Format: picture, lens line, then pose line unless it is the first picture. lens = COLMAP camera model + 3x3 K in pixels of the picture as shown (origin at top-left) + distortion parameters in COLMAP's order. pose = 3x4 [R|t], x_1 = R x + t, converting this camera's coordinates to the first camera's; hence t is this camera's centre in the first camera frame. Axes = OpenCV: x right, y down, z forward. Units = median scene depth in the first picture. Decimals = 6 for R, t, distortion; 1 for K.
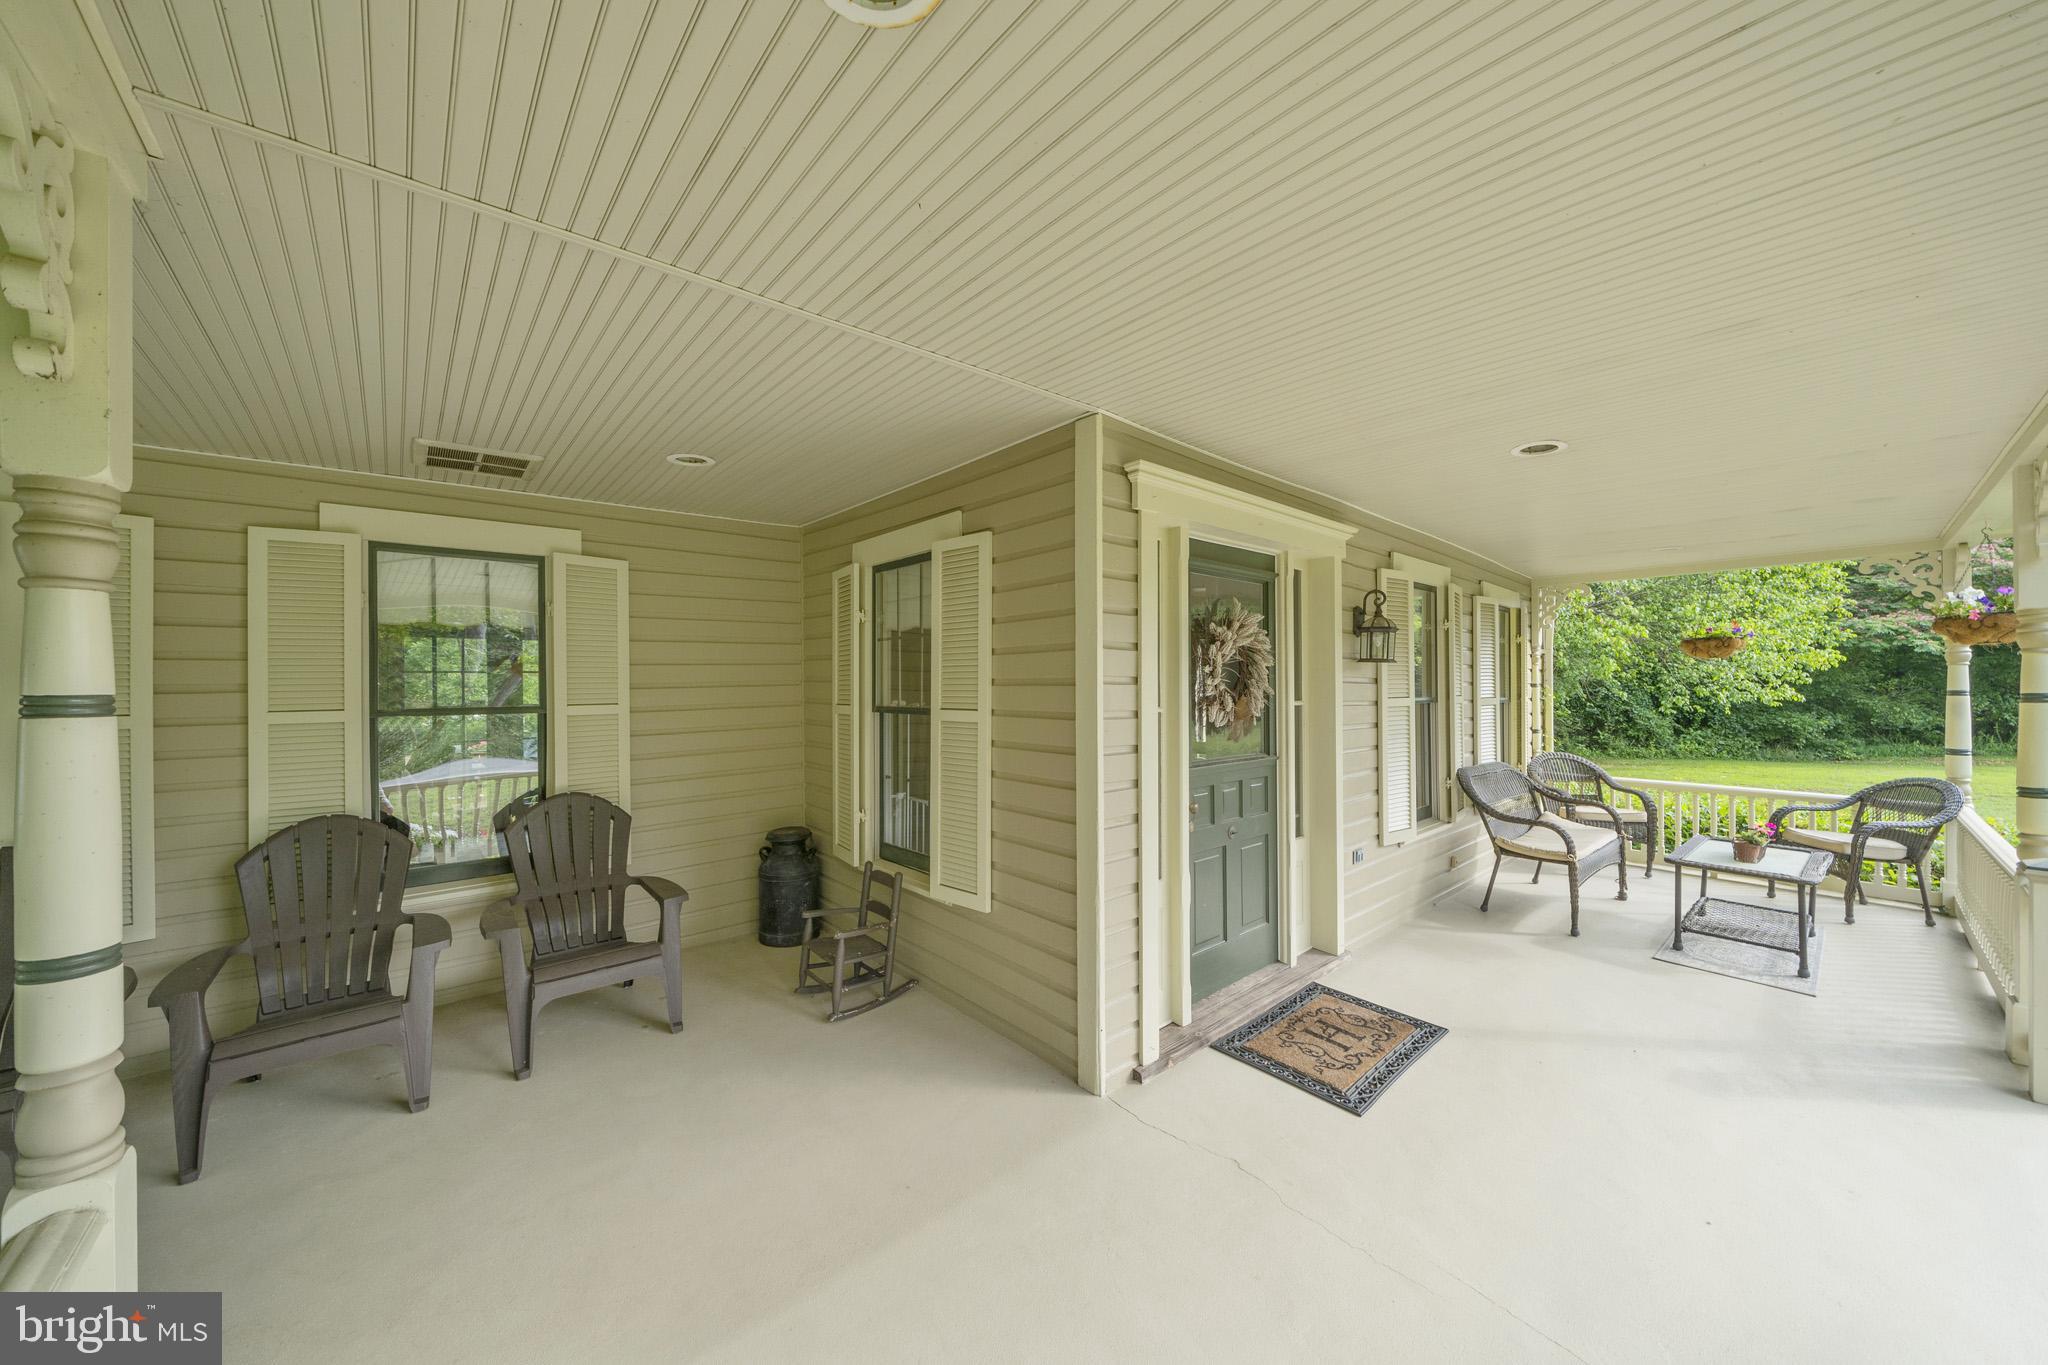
lens RADIAL K [[713.8, 0, 1013.0], [0, 713.8, 684.9], [0, 0, 1]] dist [-0.006464, -0.000029]
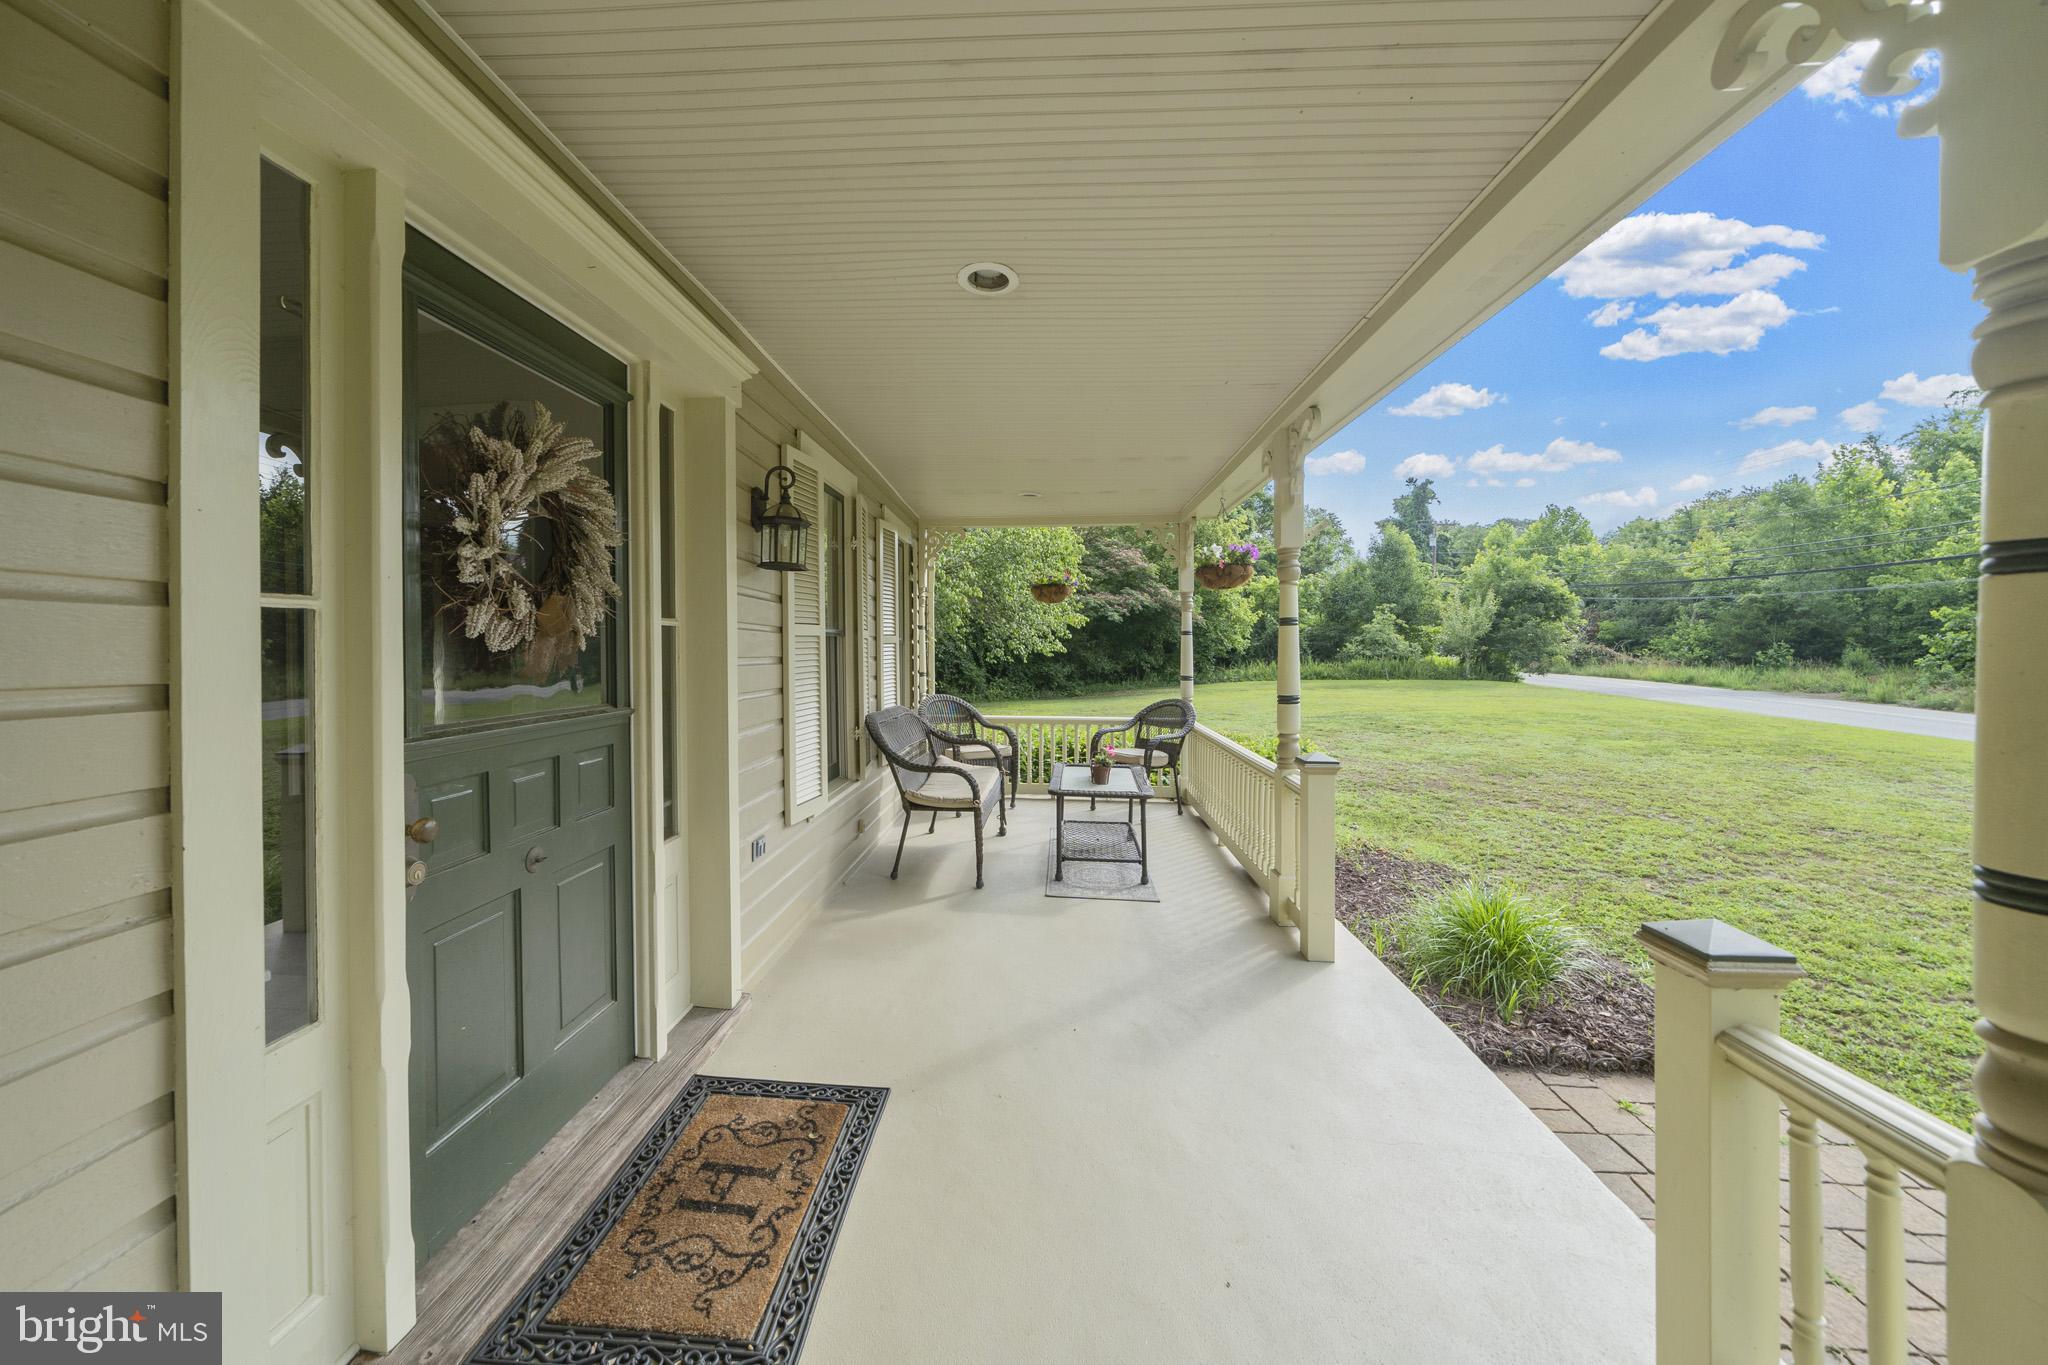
lens RADIAL K [[713.8, 0, 984.7], [0, 713.8, 654.0], [0, 0, 1]] dist [-0.006464, -0.000029]
pose [[0.711114, -0.002879, 0.703071, 0.160871], [0.000384, 0.999993, 0.003706, 0.051901], [-0.703077, -0.002365, 0.711110, 0.369175]]
